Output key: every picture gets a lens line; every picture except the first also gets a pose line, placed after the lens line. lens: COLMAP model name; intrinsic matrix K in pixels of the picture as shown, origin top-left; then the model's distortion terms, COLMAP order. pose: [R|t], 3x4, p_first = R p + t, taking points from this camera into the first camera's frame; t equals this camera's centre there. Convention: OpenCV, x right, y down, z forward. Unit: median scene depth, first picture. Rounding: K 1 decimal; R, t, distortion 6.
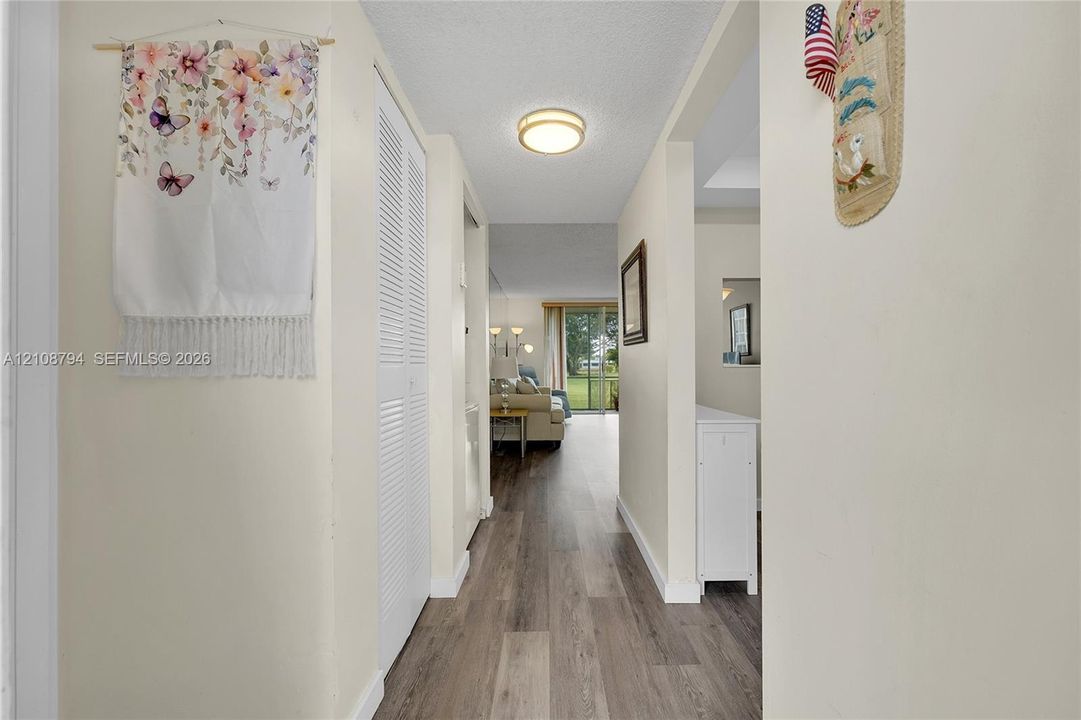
lens RADIAL K [[439.8, 0, 540.5], [0, 439.8, 360.0], [0, 0, 1]] dist [-0.055321, -0.000097]
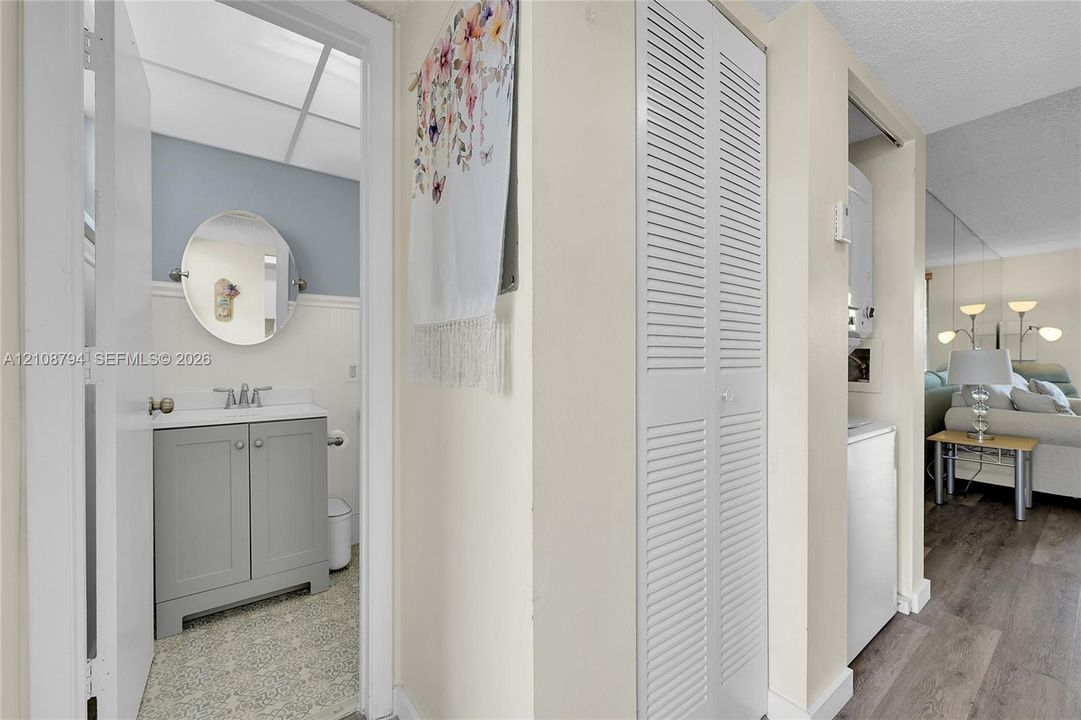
lens RADIAL K [[428.1, 0, 531.3], [0, 428.1, 361.6], [0, 0, 1]] dist [-0.001076, -0.000495]
pose [[0.602744, 0.009501, -0.797878, 0.032288], [0.007530, 0.999817, 0.017594, -0.010440], [0.797899, -0.016613, 0.602562, 0.215140]]
